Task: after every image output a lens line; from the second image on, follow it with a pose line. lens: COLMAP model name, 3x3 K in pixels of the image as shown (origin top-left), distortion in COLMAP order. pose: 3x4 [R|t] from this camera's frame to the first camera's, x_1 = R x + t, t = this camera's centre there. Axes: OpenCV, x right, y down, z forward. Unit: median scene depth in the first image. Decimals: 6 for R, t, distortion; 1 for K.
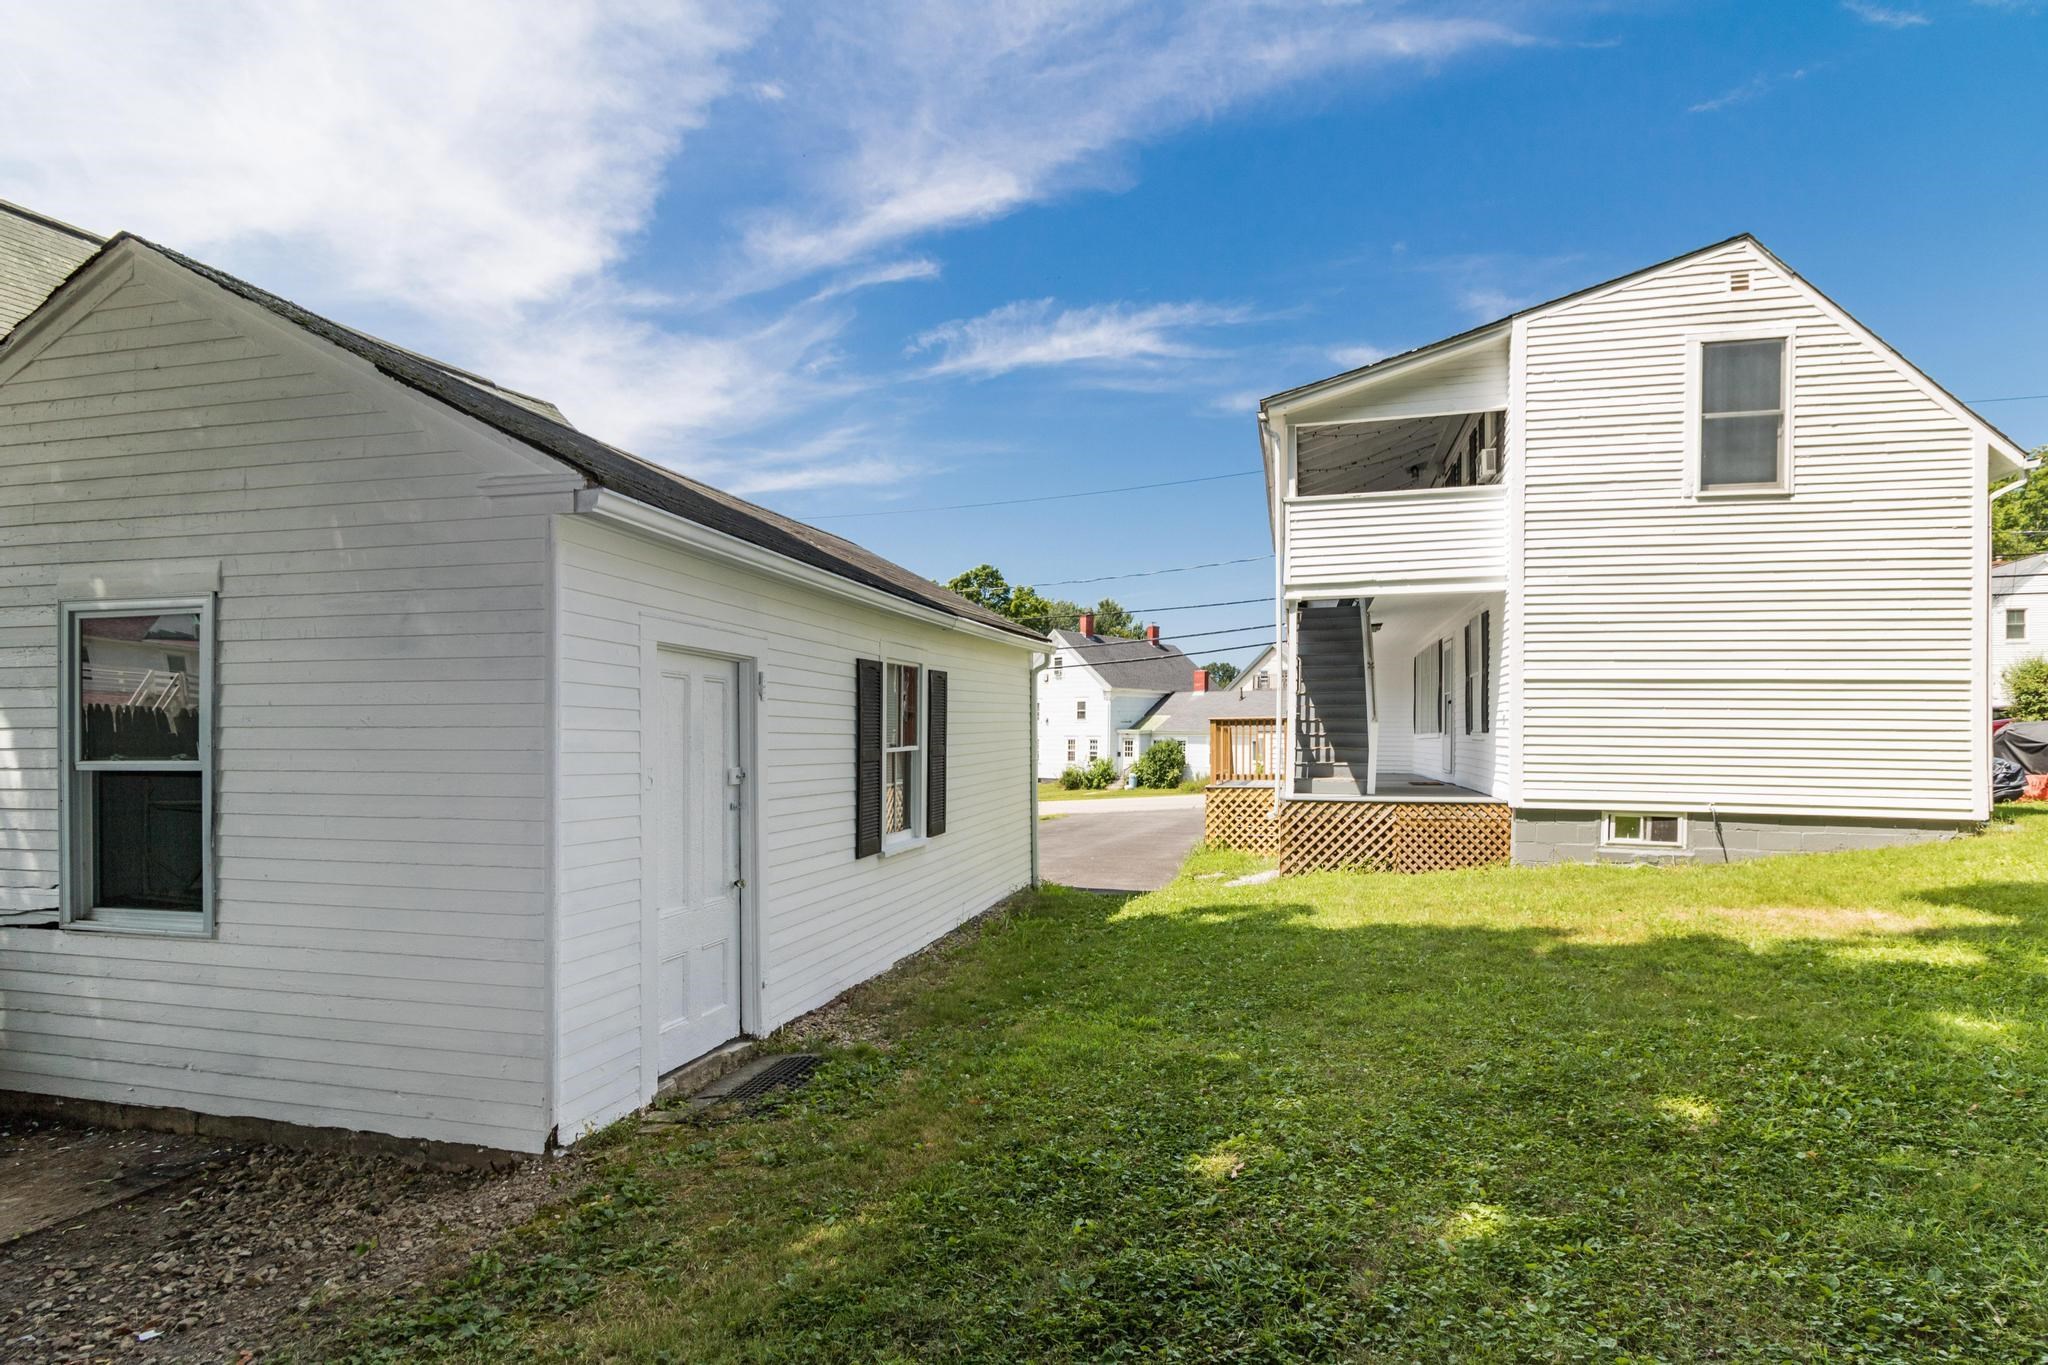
lens RADIAL K [[988.8, 0, 1027.6], [0, 988.8, 733.1], [0, 0, 1]] dist [0.000953, 0.001190]
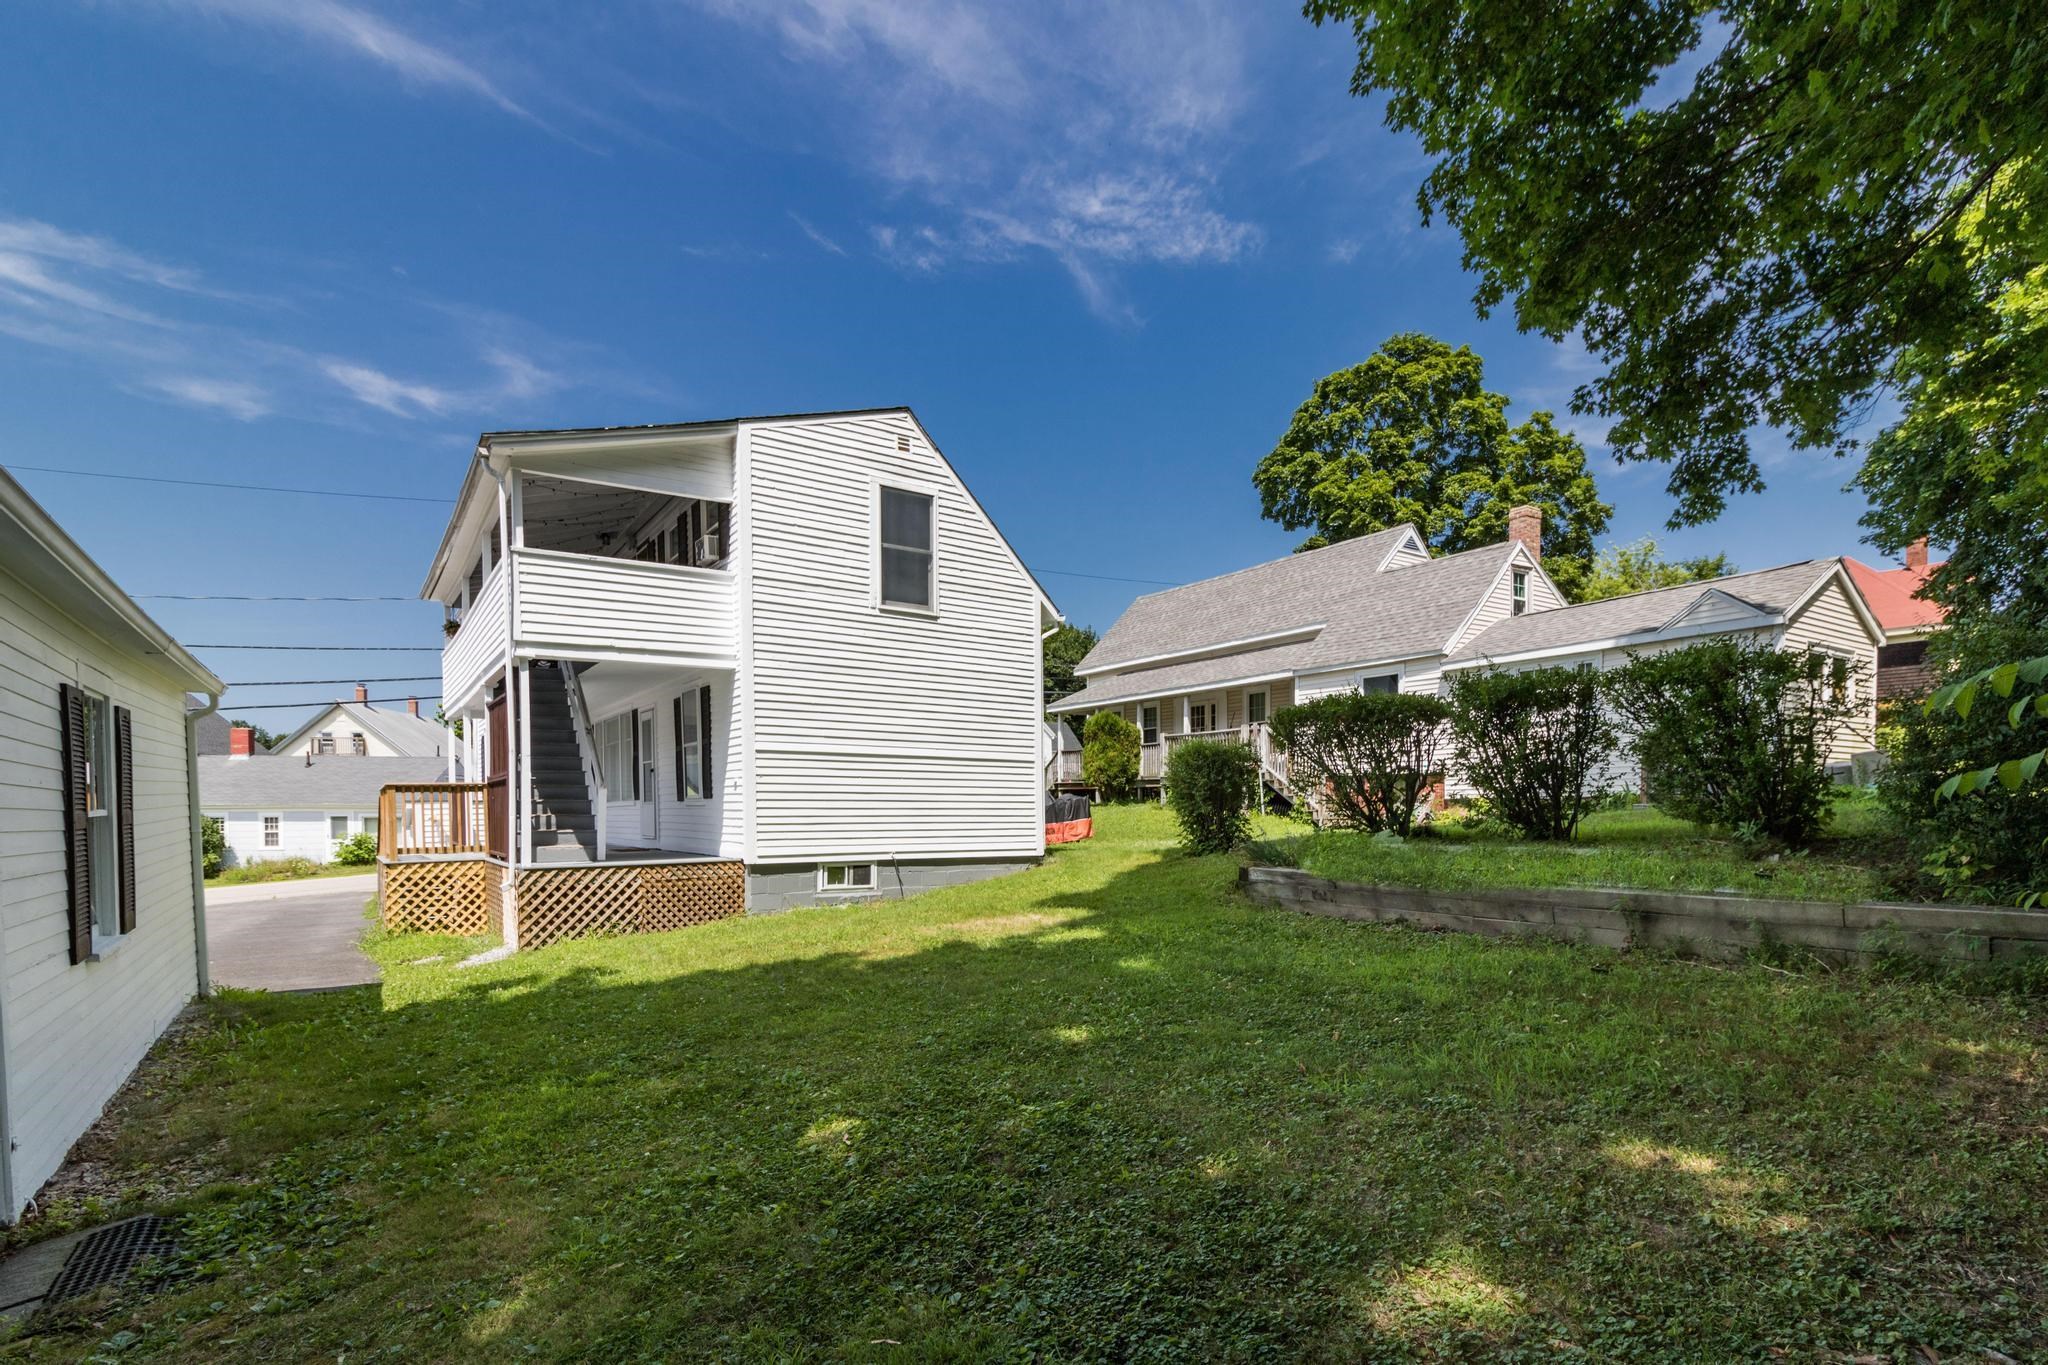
lens RADIAL K [[993.2, 0, 1029.7], [0, 993.2, 833.6], [0, 0, 1]] dist [-0.002501, 0.000714]
pose [[0.677487, -0.026843, 0.735044, -0.112371], [0.005172, 0.999483, 0.031733, 0.006180], [-0.735516, -0.017697, 0.677276, 0.003262]]
